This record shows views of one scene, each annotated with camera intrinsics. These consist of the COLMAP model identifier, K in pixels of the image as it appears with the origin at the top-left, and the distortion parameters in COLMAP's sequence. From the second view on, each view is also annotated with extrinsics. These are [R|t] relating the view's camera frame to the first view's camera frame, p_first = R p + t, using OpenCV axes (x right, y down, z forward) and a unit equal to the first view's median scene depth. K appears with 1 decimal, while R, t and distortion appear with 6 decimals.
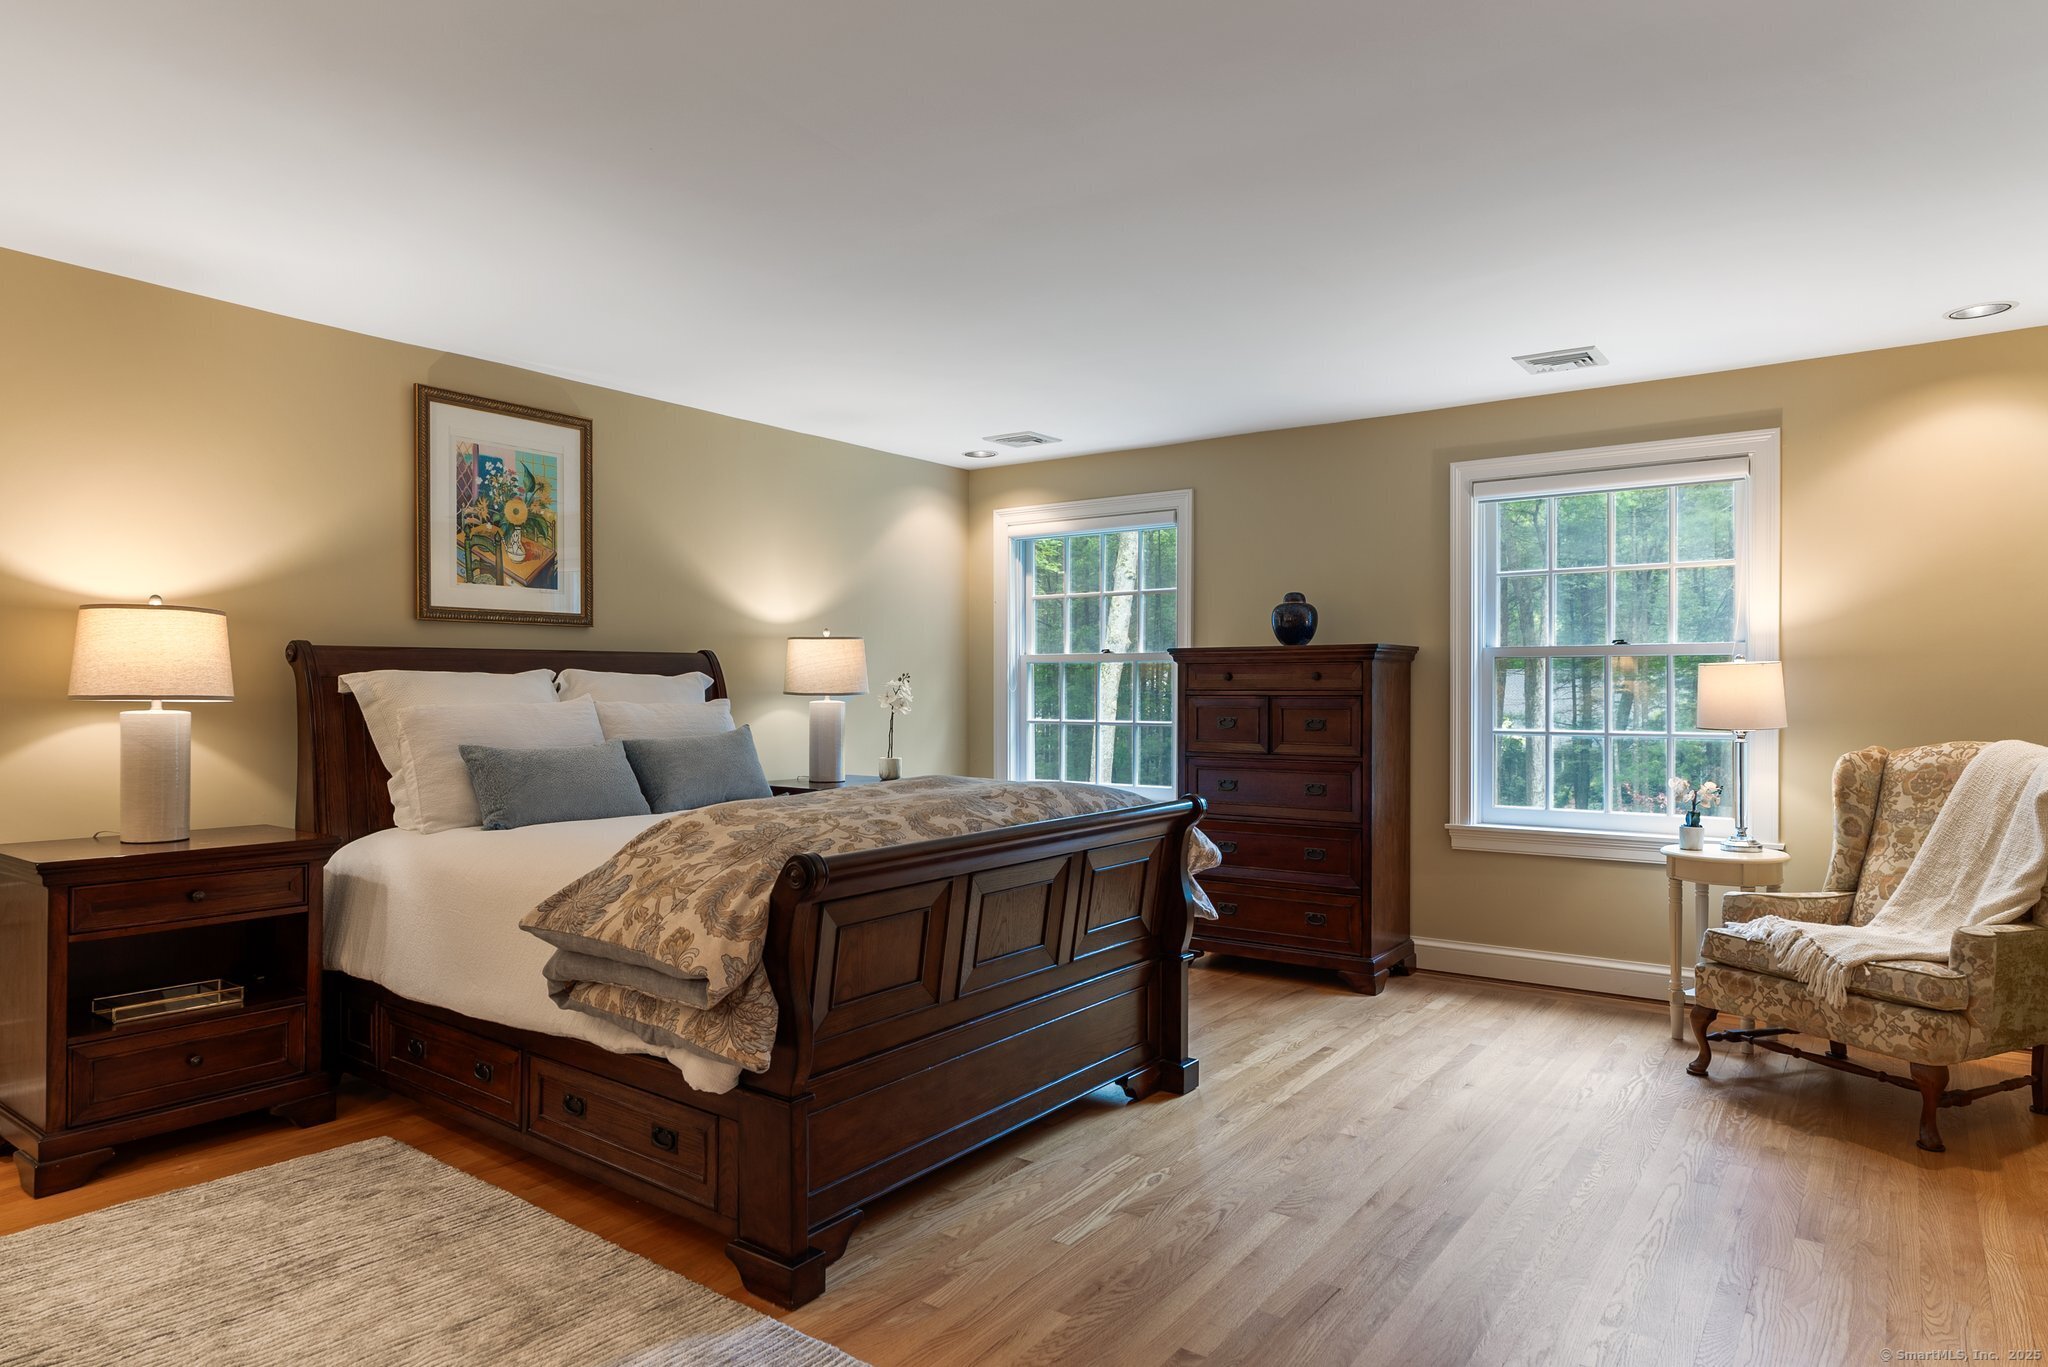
lens RADIAL K [[1208.8, 0, 1007.2], [0, 1208.8, 686.5], [0, 0, 1]] dist [0.007488, 0.000576]
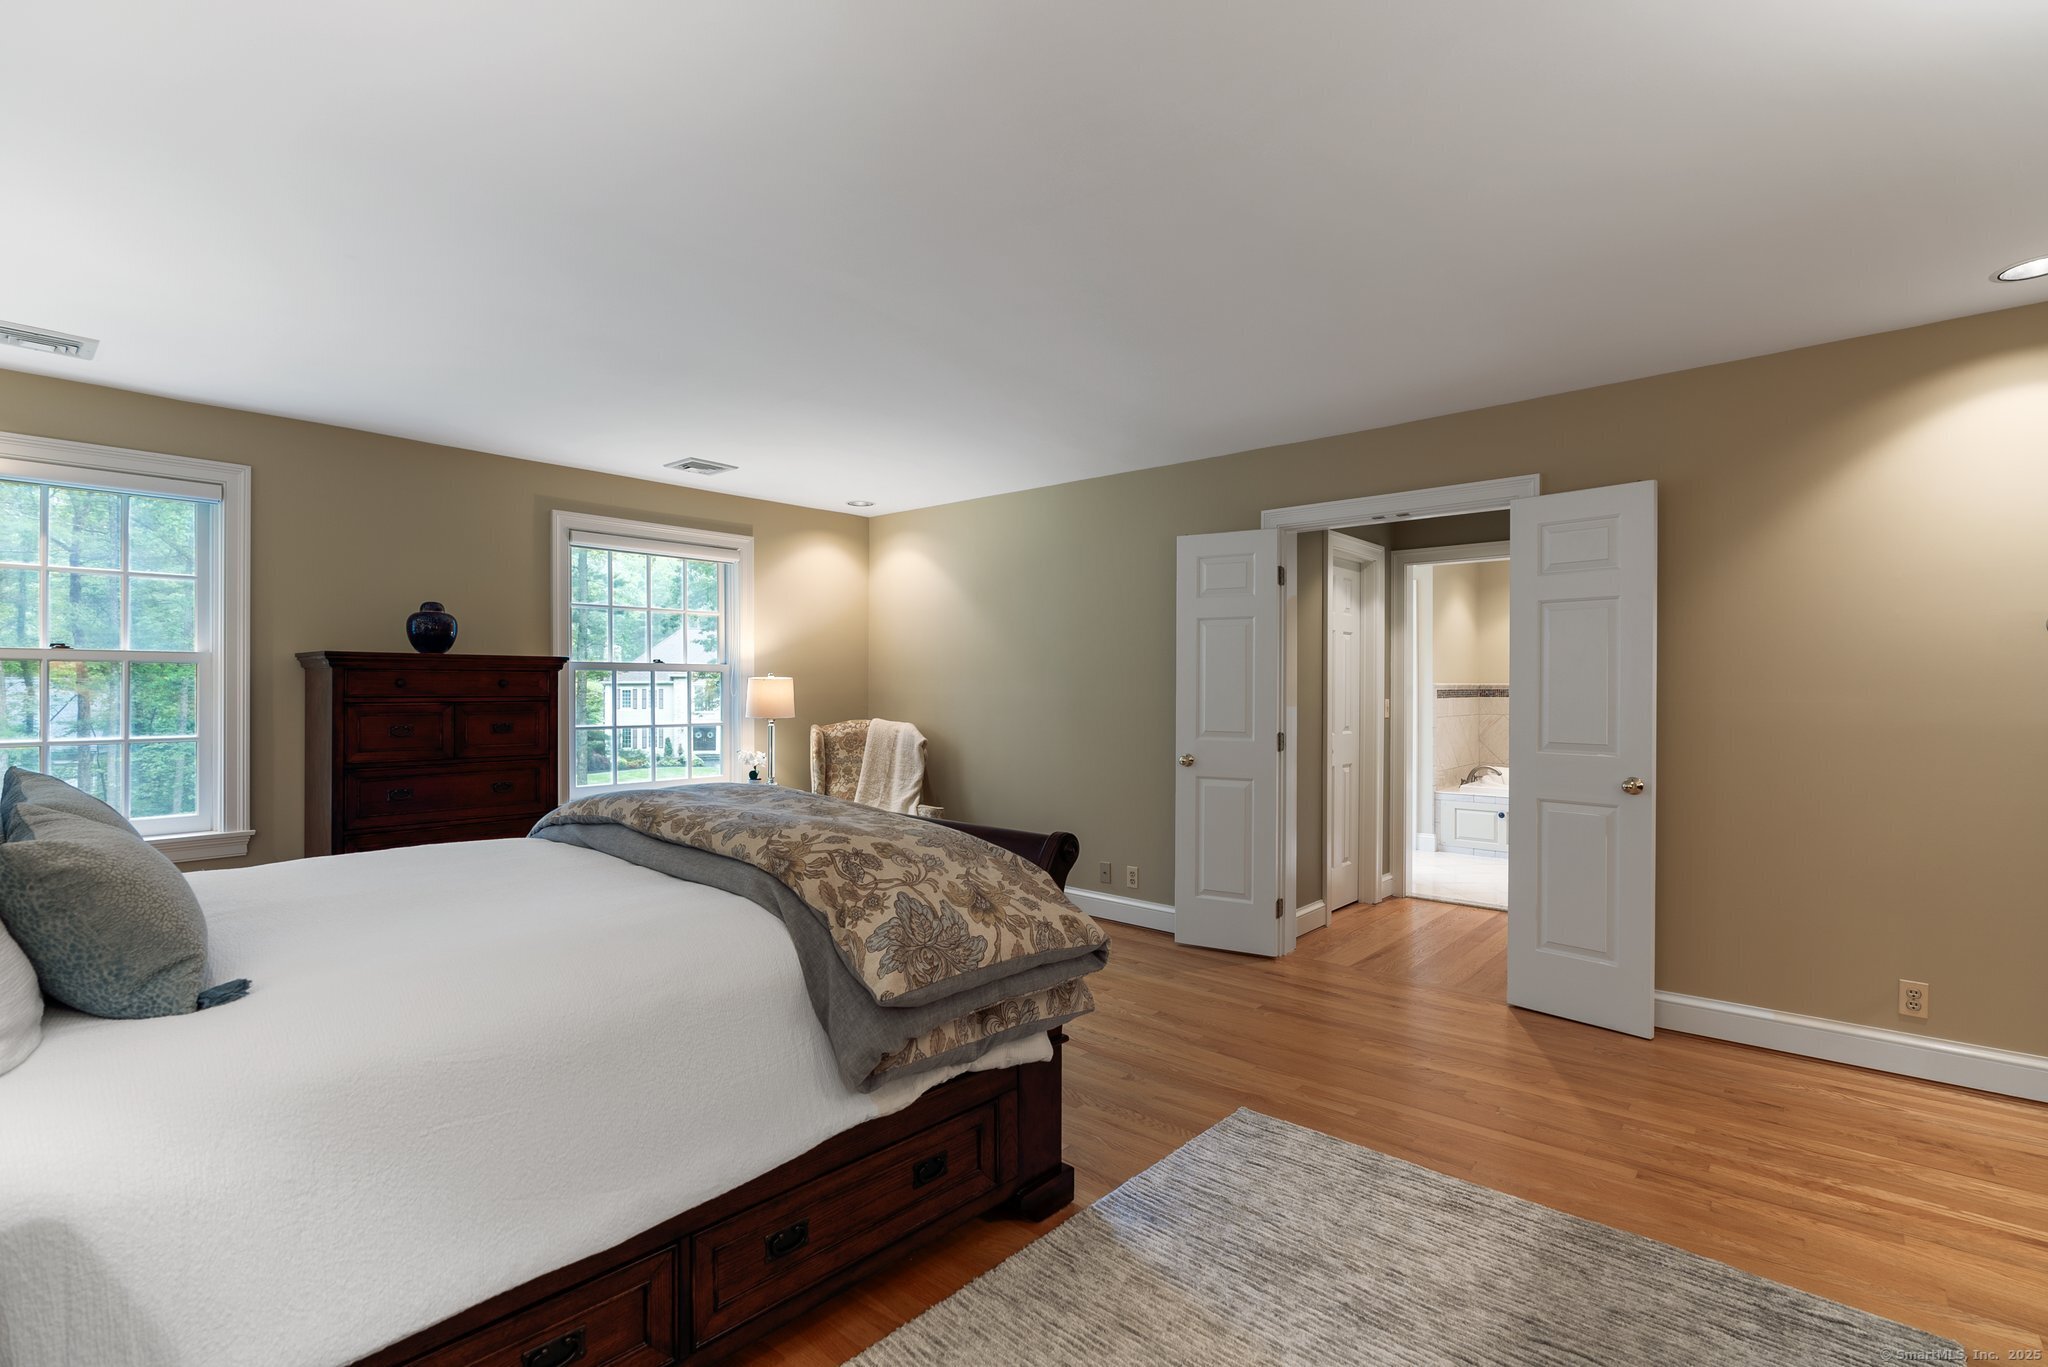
lens RADIAL K [[936.5, 0, 1012.0], [0, 936.5, 692.8], [0, 0, 1]] dist [-0.011302, 0.001052]
pose [[0.105240, -0.003305, 0.994441, -0.456508], [0.001747, 0.999994, 0.003139, -0.002293], [-0.994445, 0.001407, 0.105245, 0.388924]]
